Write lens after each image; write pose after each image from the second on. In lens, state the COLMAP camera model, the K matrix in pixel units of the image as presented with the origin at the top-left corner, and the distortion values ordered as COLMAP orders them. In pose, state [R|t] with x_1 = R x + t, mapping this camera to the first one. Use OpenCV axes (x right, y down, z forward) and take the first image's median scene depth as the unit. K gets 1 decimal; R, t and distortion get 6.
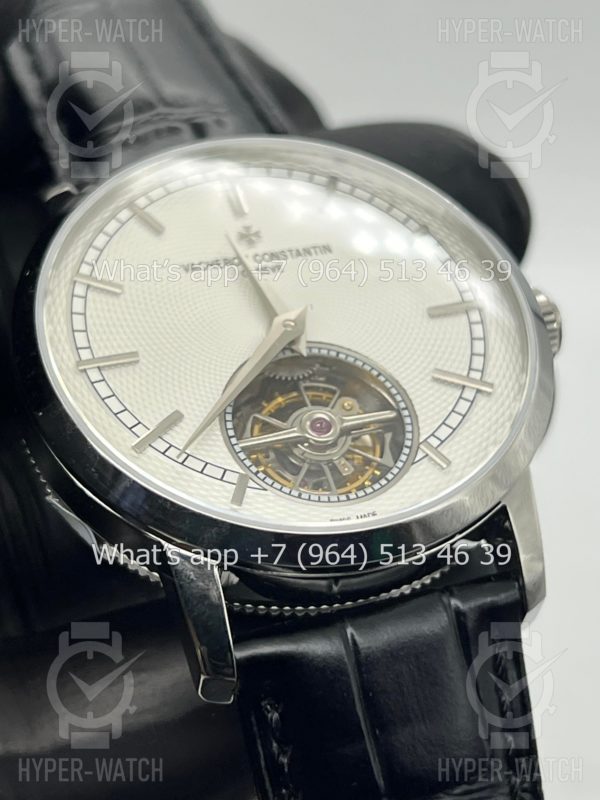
lens RADIAL K [[1805.6, 0, 300.0], [0, 1805.6, 400.0], [0, 0, 1]] dist [0.262504, -0.136356]
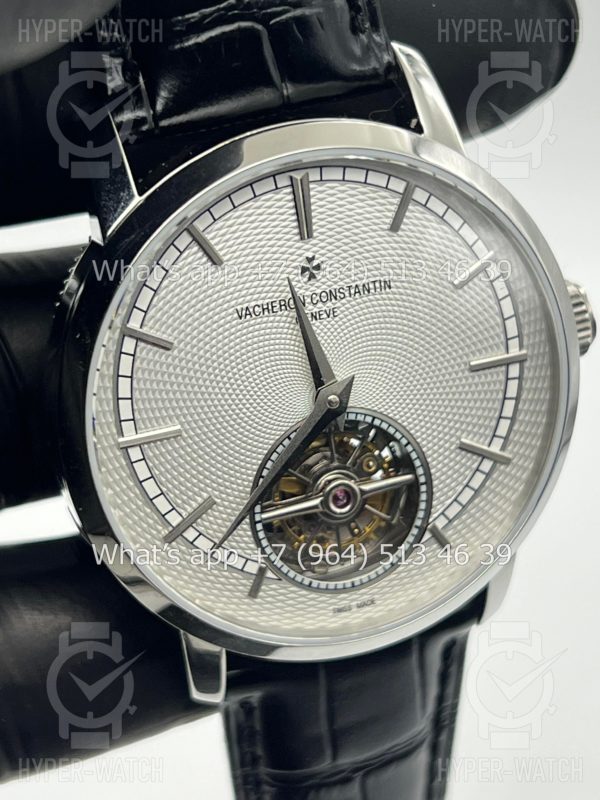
lens RADIAL K [[1805.6, 0, 300.0], [0, 1805.6, 400.0], [0, 0, 1]] dist [0.262504, -0.136356]
pose [[0.974013, 0.123573, 0.189810, -0.214156], [-0.223107, 0.667800, 0.710118, -0.749143], [-0.039004, -0.734012, 0.678016, 0.334642]]
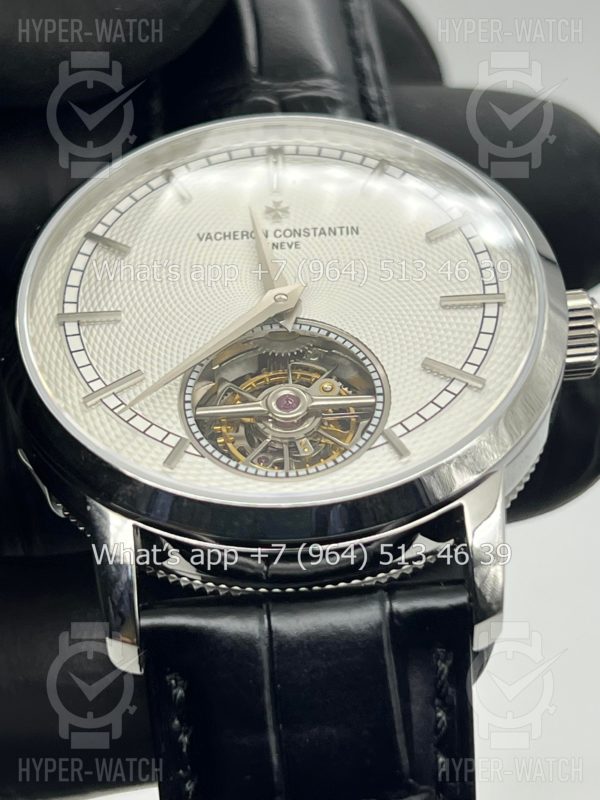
lens RADIAL K [[1805.6, 0, 300.0], [0, 1805.6, 400.0], [0, 0, 1]] dist [0.262504, -0.136356]
pose [[0.947468, 0.093056, -0.306013, 0.306489], [-0.111192, 0.992897, -0.042336, 0.052154], [0.299900, 0.074138, 0.951085, 0.094587]]
